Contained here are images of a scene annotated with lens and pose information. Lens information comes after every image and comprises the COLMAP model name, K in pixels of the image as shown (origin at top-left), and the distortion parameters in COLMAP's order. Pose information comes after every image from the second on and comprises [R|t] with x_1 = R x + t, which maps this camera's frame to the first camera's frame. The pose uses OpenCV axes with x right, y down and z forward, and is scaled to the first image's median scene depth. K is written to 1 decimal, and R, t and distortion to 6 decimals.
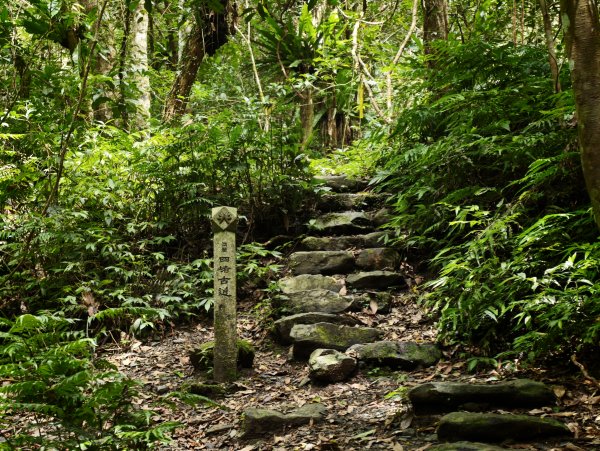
lens RADIAL K [[1408.8, 0, 299.7], [0, 1408.8, 224.7], [0, 0, 1]] dist [0.117649, 0.000000]
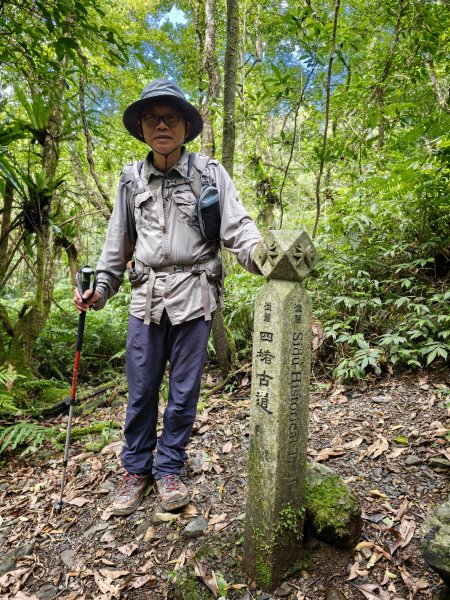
lens RADIAL K [[410.2, 0, 221.8], [0, 410.2, 295.2], [0, 0, 1]] dist [0.007747, -0.006358]
pose [[0.562000, 0.038758, -0.826229, 0.053153], [0.079680, 0.991719, 0.100719, -0.005728], [0.823291, -0.122438, 0.554258, 0.829439]]
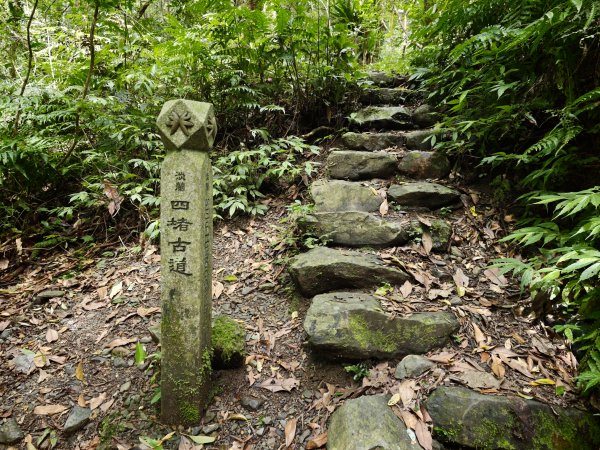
lens RADIAL K [[410.2, 0, 306.3], [0, 410.2, 216.3], [0, 0, 1]] dist [0.007747, -0.006358]
pose [[0.994334, 0.063318, -0.085381, 0.005734], [-0.037713, 0.961114, 0.273564, -0.013619], [0.099382, -0.268794, 0.958057, 0.784167]]
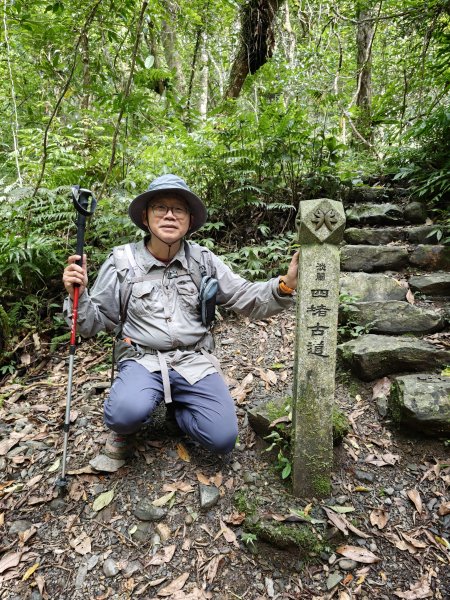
lens RADIAL K [[410.2, 0, 226.2], [0, 410.2, 296.3], [0, 0, 1]] dist [0.007747, -0.006358]
pose [[0.997598, 0.046565, -0.051275, -0.075956], [-0.033369, 0.971823, 0.233336, -0.011182], [0.060695, -0.231065, 0.971043, 0.762427]]
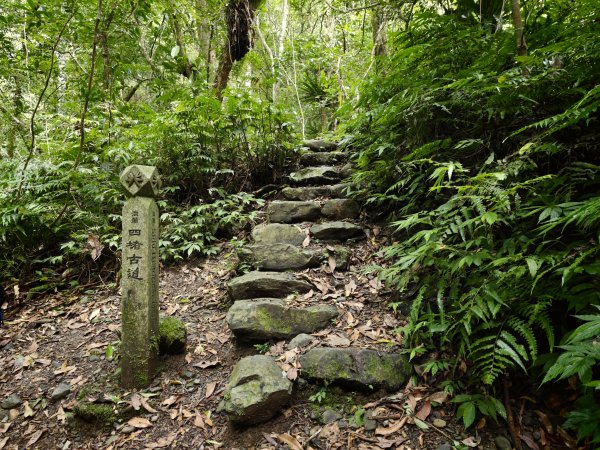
lens RADIAL K [[410.2, 0, 298.8], [0, 410.2, 220.8], [0, 0, 1]] dist [0.007747, -0.006358]
pose [[0.996440, 0.006735, -0.084035, 0.053020], [0.004636, 0.990919, 0.134381, -0.011575], [0.084176, -0.134293, 0.987360, 0.713251]]
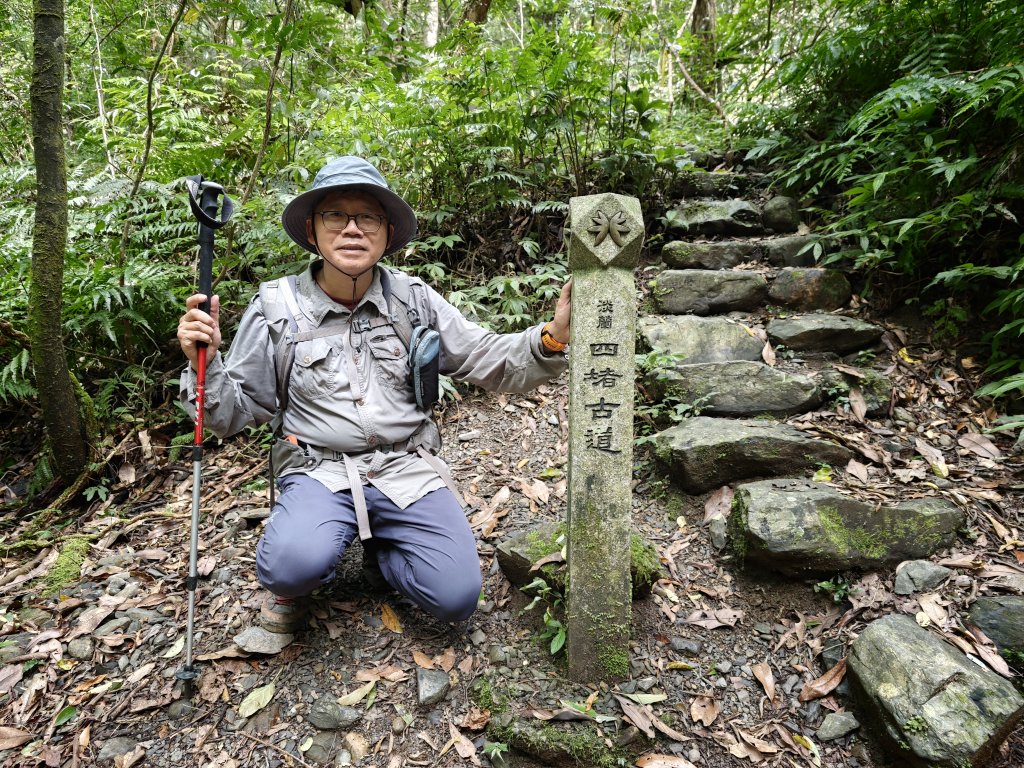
lens RADIAL K [[700.0, 0, 507.3], [0, 700.0, 378.2], [0, 0, 1]] dist [0.007747, -0.006358]
pose [[0.999569, 0.024750, -0.015811, -0.068382], [-0.019916, 0.966889, 0.254418, -0.011499], [0.021585, -0.253993, 0.966965, 0.757282]]
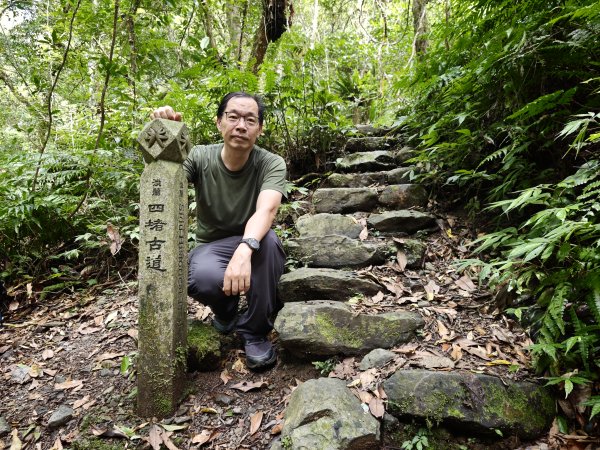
lens RADIAL K [[410.2, 0, 299.0], [0, 410.2, 229.4], [0, 0, 1]] dist [0.007747, -0.006358]
pose [[0.989382, 0.013131, -0.144741, 0.028404], [0.006482, 0.990933, 0.134201, 0.009708], [0.145191, -0.133714, 0.980327, 0.766132]]
